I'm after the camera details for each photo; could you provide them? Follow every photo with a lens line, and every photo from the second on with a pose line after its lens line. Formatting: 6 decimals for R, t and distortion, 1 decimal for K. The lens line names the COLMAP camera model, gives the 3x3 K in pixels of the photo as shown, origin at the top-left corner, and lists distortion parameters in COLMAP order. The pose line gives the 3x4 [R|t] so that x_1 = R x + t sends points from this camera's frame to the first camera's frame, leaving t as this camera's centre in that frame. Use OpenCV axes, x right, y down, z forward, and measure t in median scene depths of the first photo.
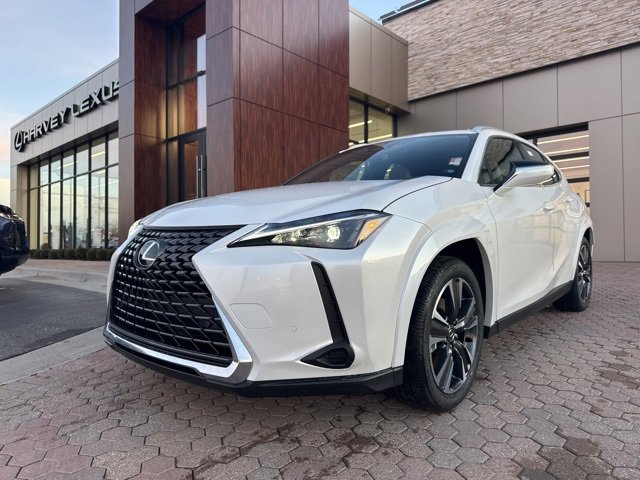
lens RADIAL K [[454.1, 0, 315.9], [0, 454.1, 242.7], [0, 0, 1]] dist [0.039627, -0.044456]
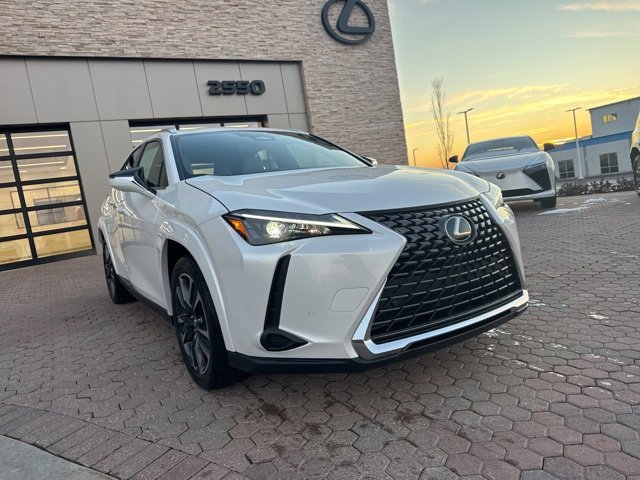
lens RADIAL K [[454.1, 0, 317.4], [0, 454.1, 240.2], [0, 0, 1]] dist [0.039627, -0.044456]
pose [[0.278266, -0.125709, 0.952242, -0.686764], [0.136564, 0.986505, 0.090325, -0.042217], [-0.950746, 0.104907, 0.291678, 0.483741]]
